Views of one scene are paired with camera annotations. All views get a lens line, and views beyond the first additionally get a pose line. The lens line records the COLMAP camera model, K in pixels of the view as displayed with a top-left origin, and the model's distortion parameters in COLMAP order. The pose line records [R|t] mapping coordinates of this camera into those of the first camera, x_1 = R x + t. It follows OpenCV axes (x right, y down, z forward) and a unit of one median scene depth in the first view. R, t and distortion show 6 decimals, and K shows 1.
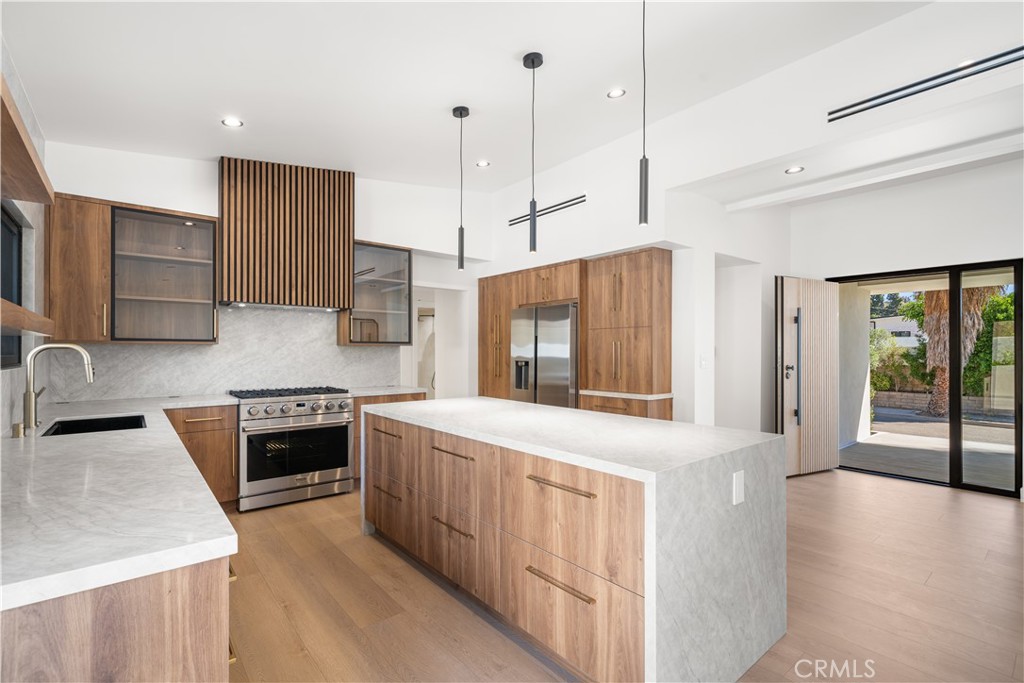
lens RADIAL K [[464.4, 0, 511.7], [0, 464.4, 349.6], [0, 0, 1]] dist [-0.002163, 0.001461]
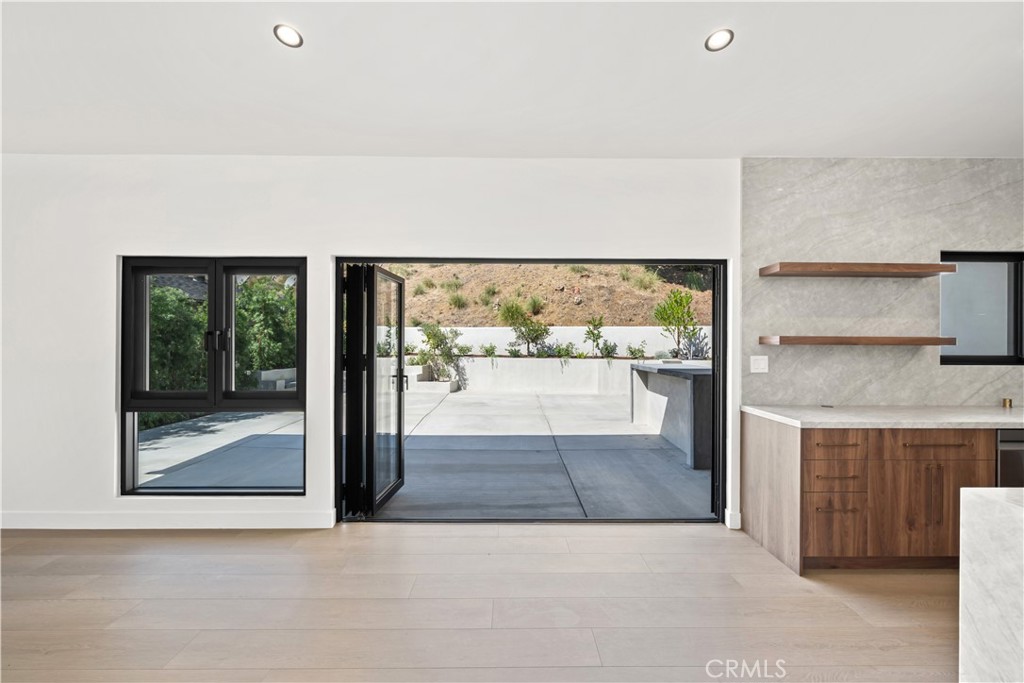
lens RADIAL K [[416.4, 0, 512.6], [0, 416.4, 341.6], [0, 0, 1]] dist [-0.002954, 0.000305]
pose [[-0.630526, -0.003207, -0.776161, 0.563060], [-0.002623, 0.999995, -0.002000, -0.015169], [0.776164, 0.000775, -0.630531, 0.285994]]
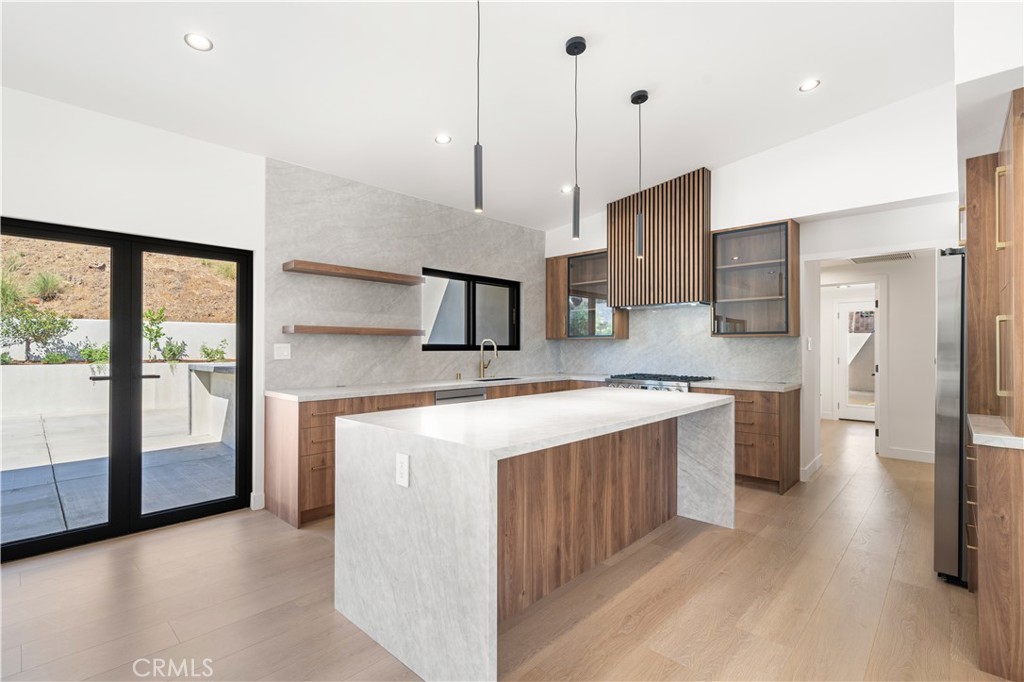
lens RADIAL K [[471.4, 0, 513.2], [0, 471.4, 344.0], [0, 0, 1]] dist [-0.000119, 0.000841]
pose [[0.123986, -0.007384, -0.992257, 0.668376], [0.001089, 0.999973, -0.007305, 0.014331], [0.992283, -0.000175, 0.123990, 0.485534]]
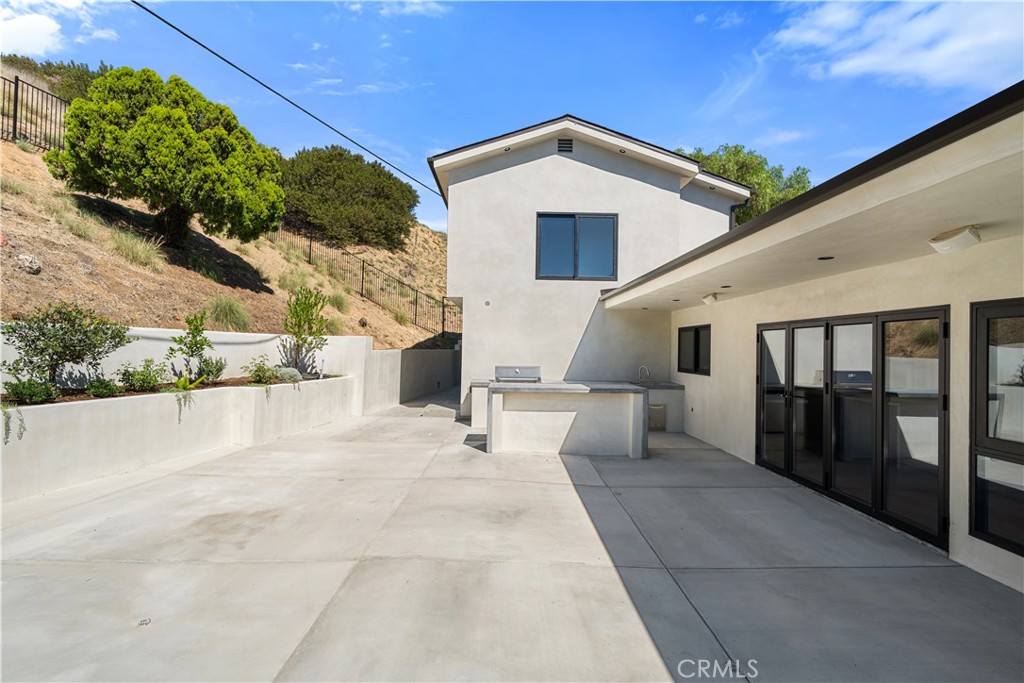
lens RADIAL K [[471.4, 0, 507.4], [0, 471.4, 342.7], [0, 0, 1]] dist [-0.000119, 0.000841]
pose [[0.775134, 0.001012, -0.631796, 0.088024], [-0.012205, 0.999836, -0.013373, -0.066981], [0.631679, 0.018077, 0.775020, -1.681619]]
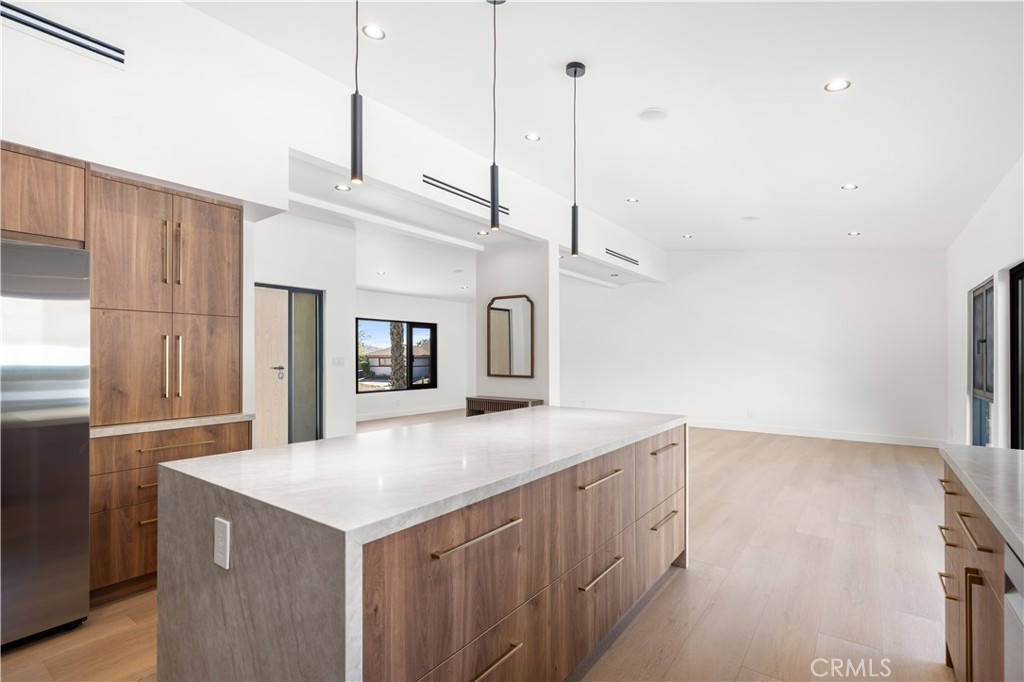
lens RADIAL K [[471.4, 0, 515.9], [0, 471.4, 353.1], [0, 0, 1]] dist [-0.000119, 0.000841]
pose [[-0.233779, 0.002548, 0.972286, -0.495287], [-0.002350, 0.999992, -0.003185, 0.006271], [-0.972287, -0.003029, -0.233771, 0.752611]]
